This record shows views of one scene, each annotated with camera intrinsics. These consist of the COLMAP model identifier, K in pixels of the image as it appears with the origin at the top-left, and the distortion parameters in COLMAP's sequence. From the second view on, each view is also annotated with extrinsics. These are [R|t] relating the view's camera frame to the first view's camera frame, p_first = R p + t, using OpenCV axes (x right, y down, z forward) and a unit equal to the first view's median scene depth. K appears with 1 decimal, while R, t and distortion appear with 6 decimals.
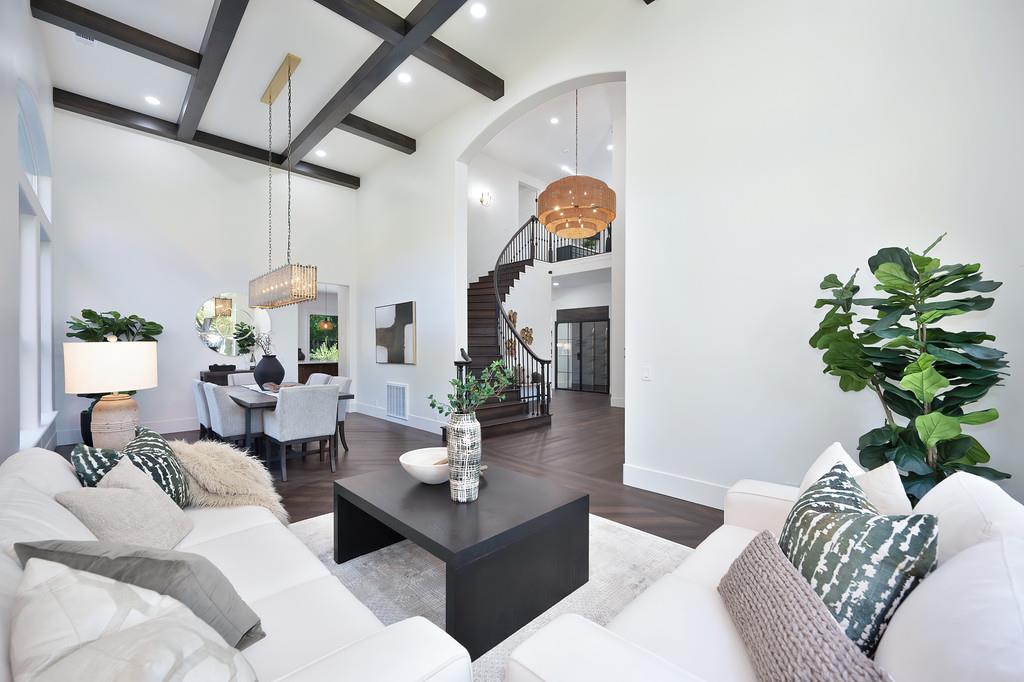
lens RADIAL K [[407.1, 0, 514.5], [0, 407.1, 346.1], [0, 0, 1]] dist [0.006998, -0.000656]
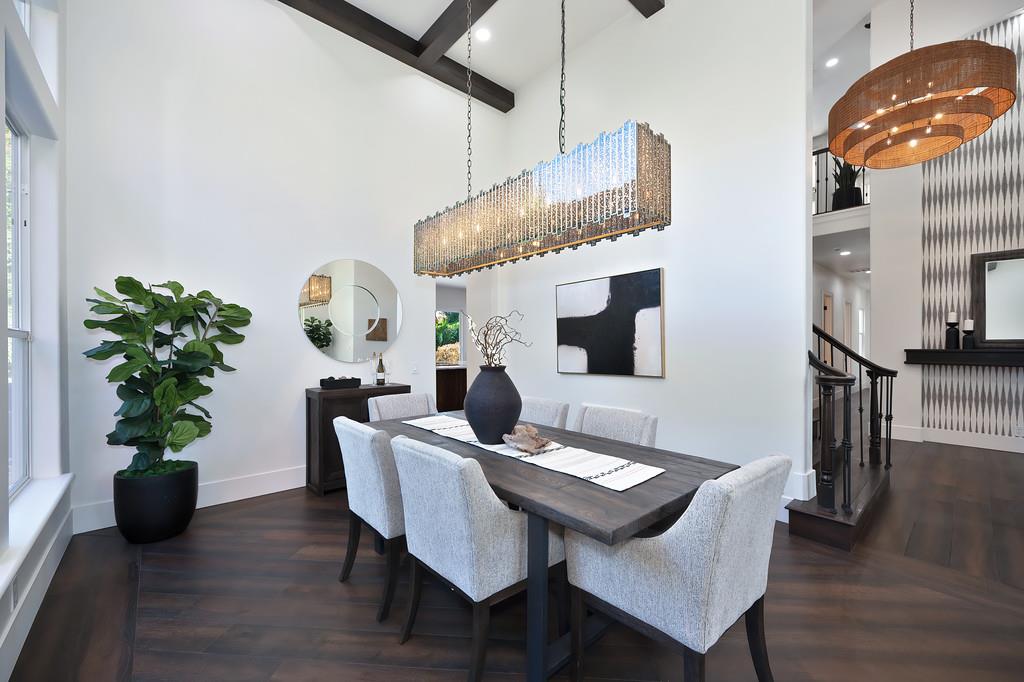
lens RADIAL K [[407.1, 0, 513.6], [0, 407.1, 345.3], [0, 0, 1]] dist [0.006998, -0.000656]
pose [[0.998396, -0.001444, -0.056602, -0.463401], [0.001406, 0.999999, -0.000710, -0.000961], [0.056603, 0.000629, 0.998397, 0.452507]]
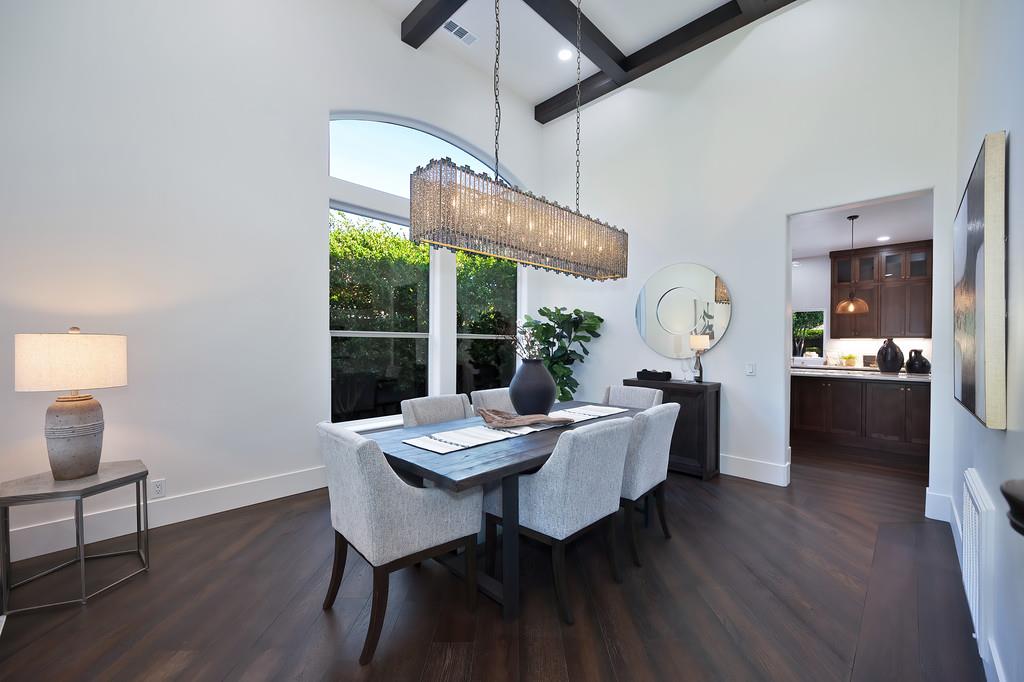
lens RADIAL K [[407.1, 0, 513.0], [0, 407.1, 344.2], [0, 0, 1]] dist [0.006998, -0.000656]
pose [[0.024694, 0.006871, -0.999671, -0.031969], [-0.006937, 0.999953, 0.006701, -0.002242], [0.999671, 0.006770, 0.024740, 0.805185]]
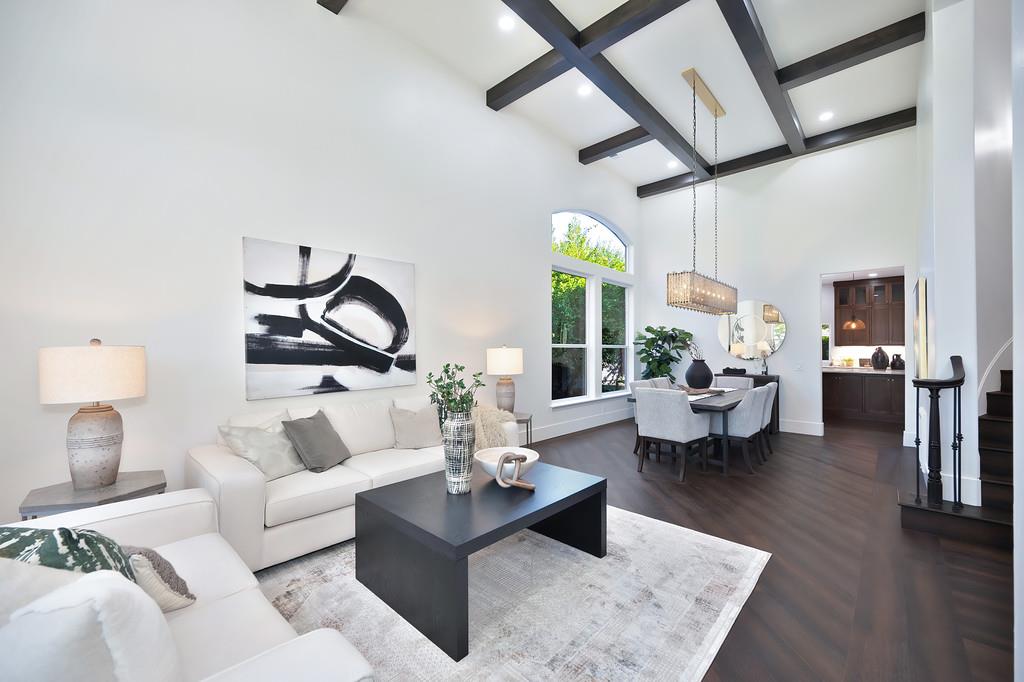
lens RADIAL K [[407.1, 0, 517.9], [0, 407.1, 348.8], [0, 0, 1]] dist [0.006998, -0.000656]
pose [[0.054819, -0.003498, -0.998490, 0.364271], [0.000174, 0.999994, -0.003494, -0.002115], [0.998496, 0.000018, 0.054819, 0.397098]]
